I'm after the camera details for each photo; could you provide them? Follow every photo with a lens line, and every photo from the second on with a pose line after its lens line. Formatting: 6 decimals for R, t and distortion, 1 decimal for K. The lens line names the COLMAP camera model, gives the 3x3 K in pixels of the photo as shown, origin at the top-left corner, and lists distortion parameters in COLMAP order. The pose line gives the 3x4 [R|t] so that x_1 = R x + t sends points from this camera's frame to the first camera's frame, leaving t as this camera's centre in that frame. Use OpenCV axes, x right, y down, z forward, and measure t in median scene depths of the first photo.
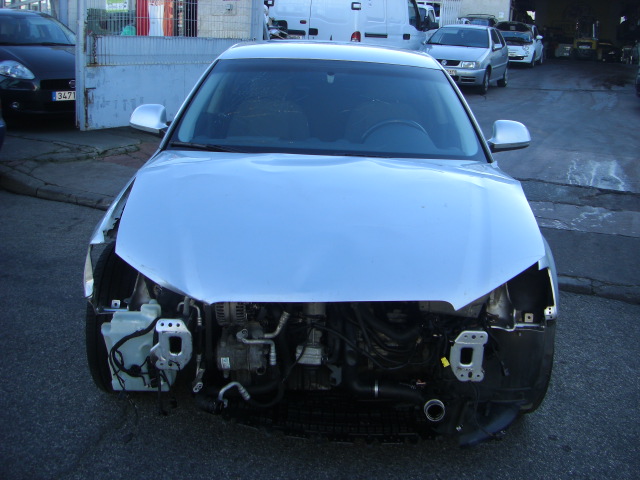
lens RADIAL K [[718.6, 0, 332.9], [0, 718.6, 197.4], [0, 0, 1]] dist [-0.198993, 0.174967]
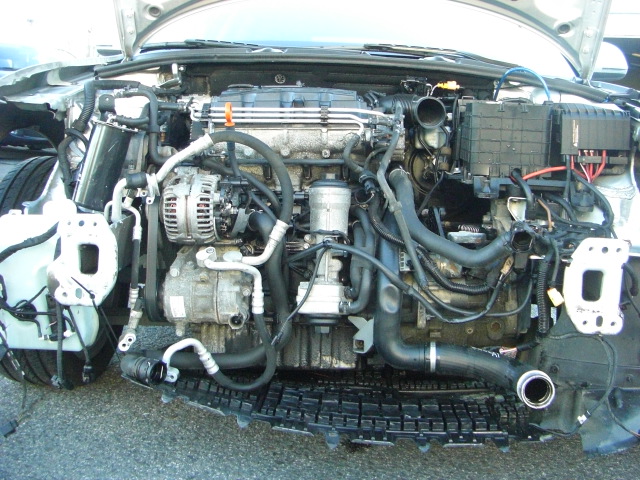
lens RADIAL K [[718.6, 0, 332.9], [0, 718.6, 197.4], [0, 0, 1]] dist [-0.198993, 0.174967]
pose [[0.999104, 0.006864, -0.041762, 0.002615], [-0.012223, 0.991508, -0.129469, 0.217981], [0.040519, 0.129864, 0.990704, 0.402883]]
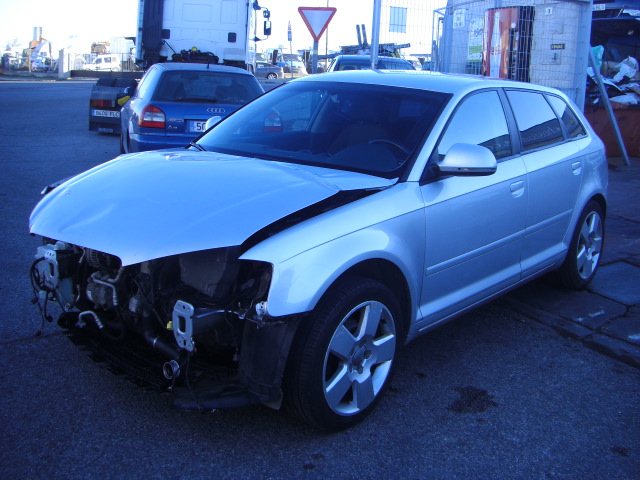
lens RADIAL K [[718.6, 0, 332.9], [0, 718.6, 197.4], [0, 0, 1]] dist [-0.198993, 0.174967]
pose [[0.765167, 0.098726, -0.636217, 1.011938], [-0.153107, 0.987727, -0.030866, 0.023384], [0.625362, 0.121027, 0.770893, 0.249714]]
